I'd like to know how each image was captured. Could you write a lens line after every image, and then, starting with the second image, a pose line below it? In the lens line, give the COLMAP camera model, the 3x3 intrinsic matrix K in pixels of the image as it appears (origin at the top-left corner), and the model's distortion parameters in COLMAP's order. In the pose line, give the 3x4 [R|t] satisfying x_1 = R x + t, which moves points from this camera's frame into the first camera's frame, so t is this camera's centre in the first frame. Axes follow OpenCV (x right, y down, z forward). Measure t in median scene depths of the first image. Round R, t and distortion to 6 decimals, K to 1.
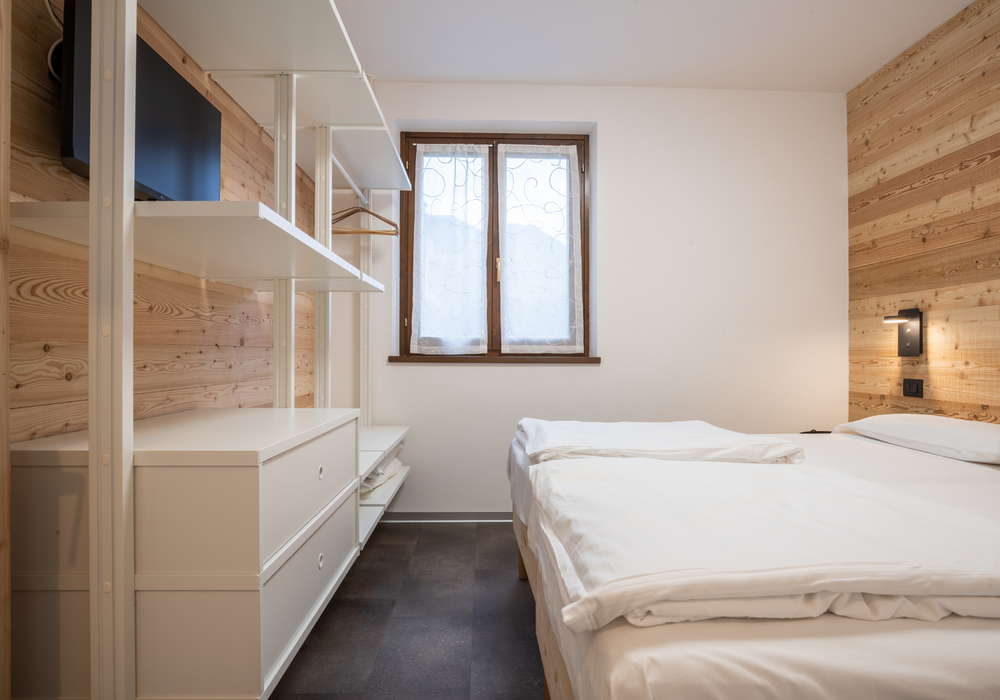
lens RADIAL K [[544.7, 0, 499.2], [0, 544.7, 353.9], [0, 0, 1]] dist [-0.027755, 0.005181]
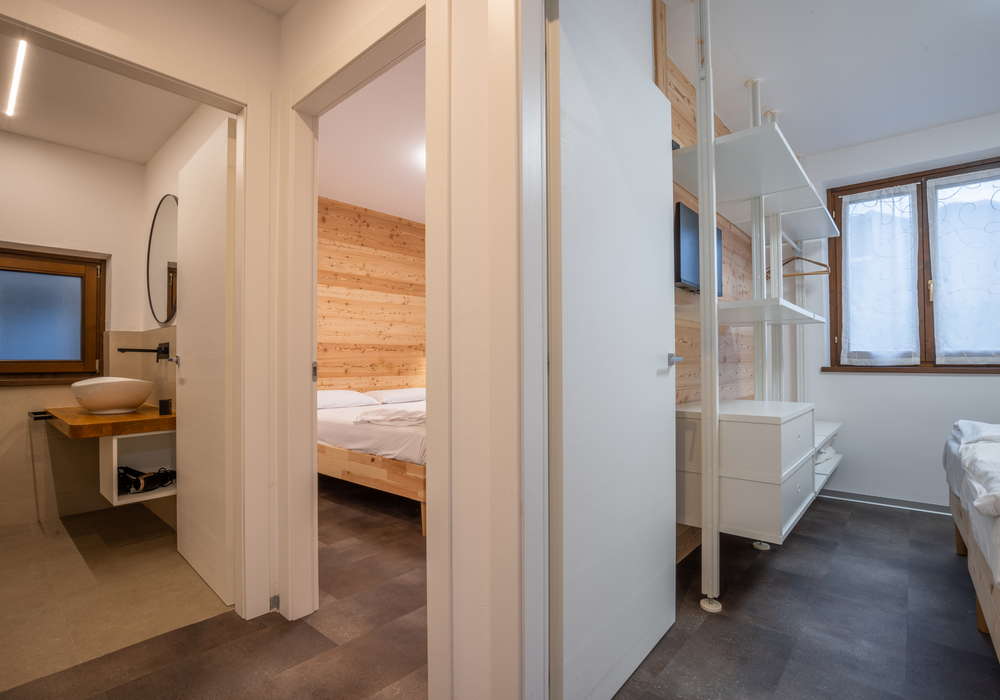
lens RADIAL K [[481.3, 0, 502.9], [0, 481.3, 354.3], [0, 0, 1]] dist [-0.035563, 0.006267]
pose [[0.734193, -0.016617, -0.678737, 0.005112], [0.006831, 0.999831, -0.017088, -0.012615], [0.678906, 0.007910, 0.734182, -0.354399]]
